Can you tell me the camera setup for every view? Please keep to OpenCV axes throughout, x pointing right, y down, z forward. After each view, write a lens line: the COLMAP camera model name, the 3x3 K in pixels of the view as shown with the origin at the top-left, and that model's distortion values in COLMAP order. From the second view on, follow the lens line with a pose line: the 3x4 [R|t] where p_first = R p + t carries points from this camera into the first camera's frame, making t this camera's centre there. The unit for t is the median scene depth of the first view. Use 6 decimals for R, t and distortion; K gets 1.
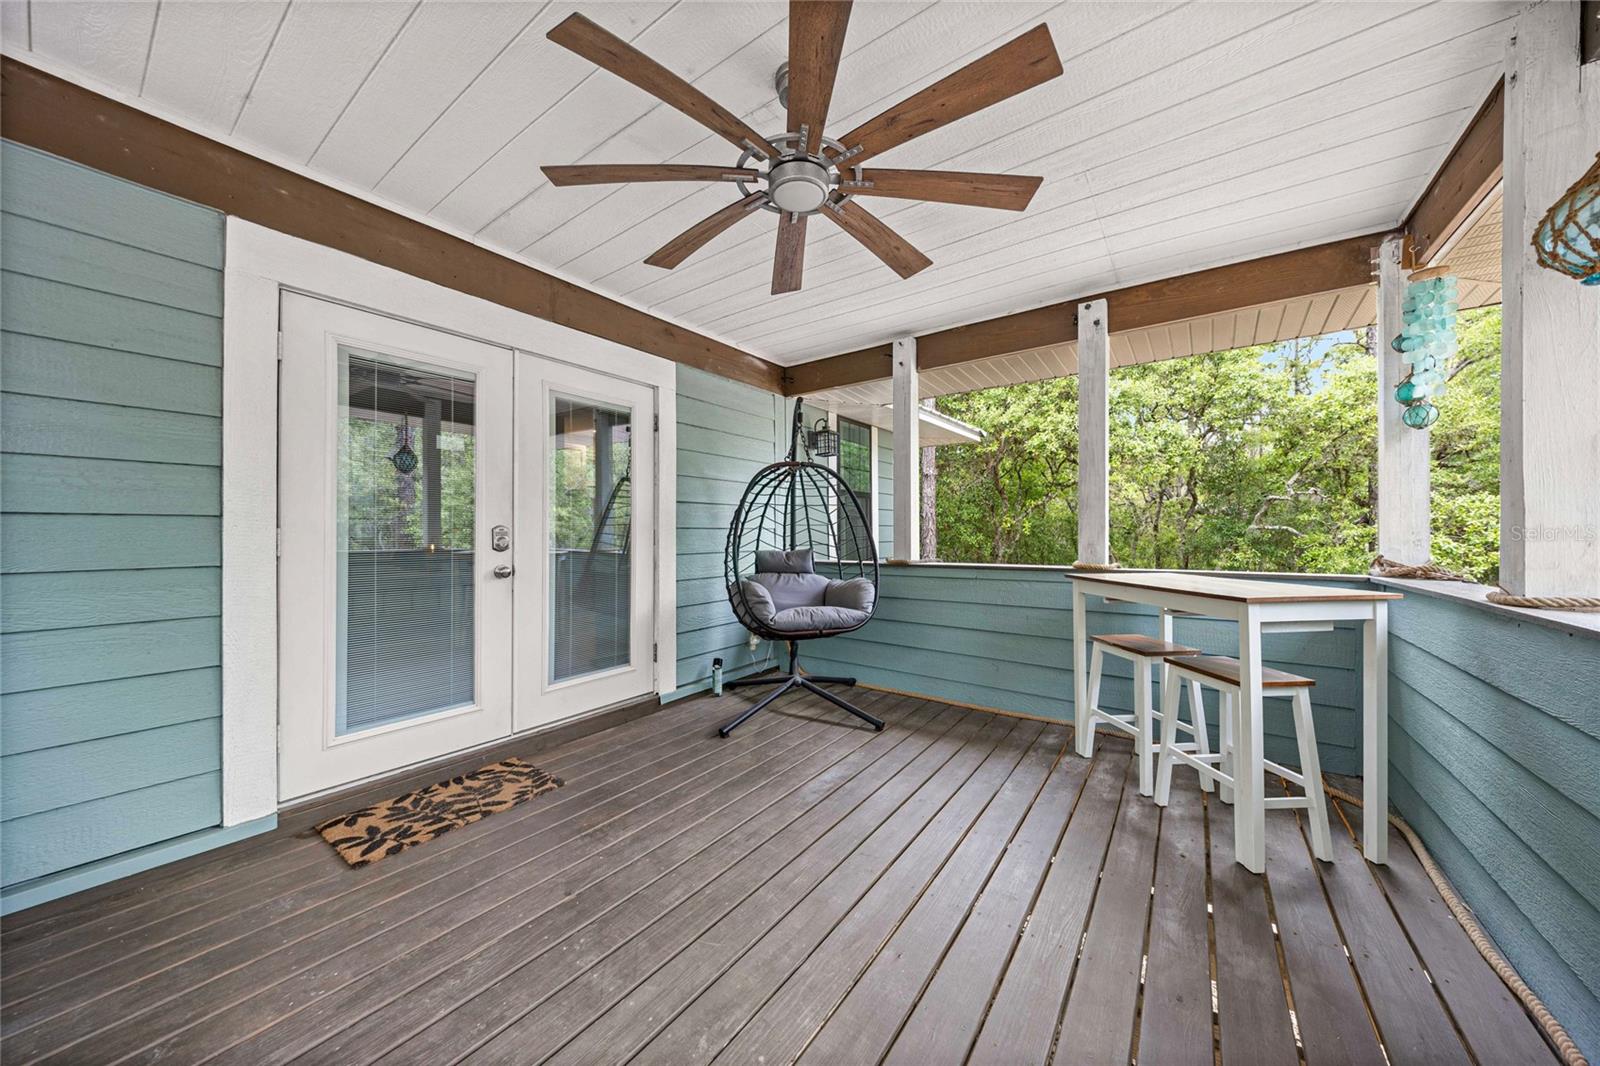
lens RADIAL K [[549.7, 0, 795.6], [0, 549.7, 533.1], [0, 0, 1]] dist [0.001148, 0.000024]
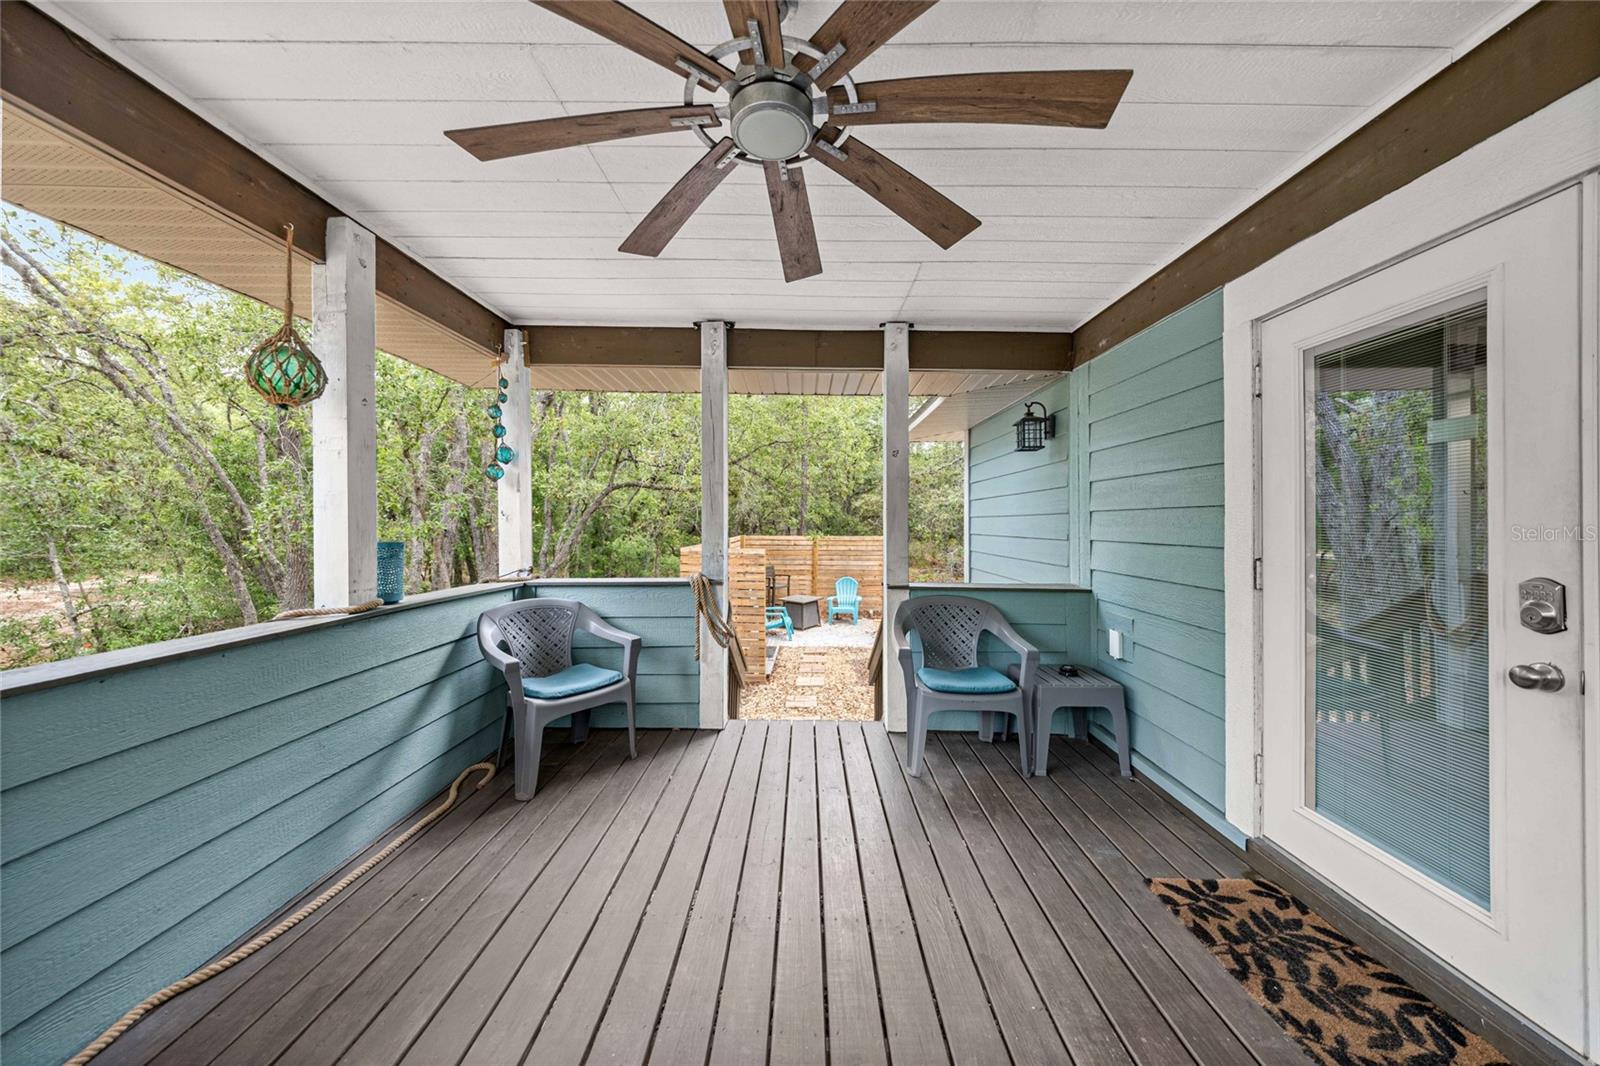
lens RADIAL K [[549.7, 0, 803.3], [0, 549.7, 521.1], [0, 0, 1]] dist [0.001148, 0.000024]
pose [[-0.809410, -0.001859, -0.587241, 0.299837], [-0.000609, 0.999997, -0.002326, -0.071696], [0.587244, -0.001525, -0.809408, 1.204281]]
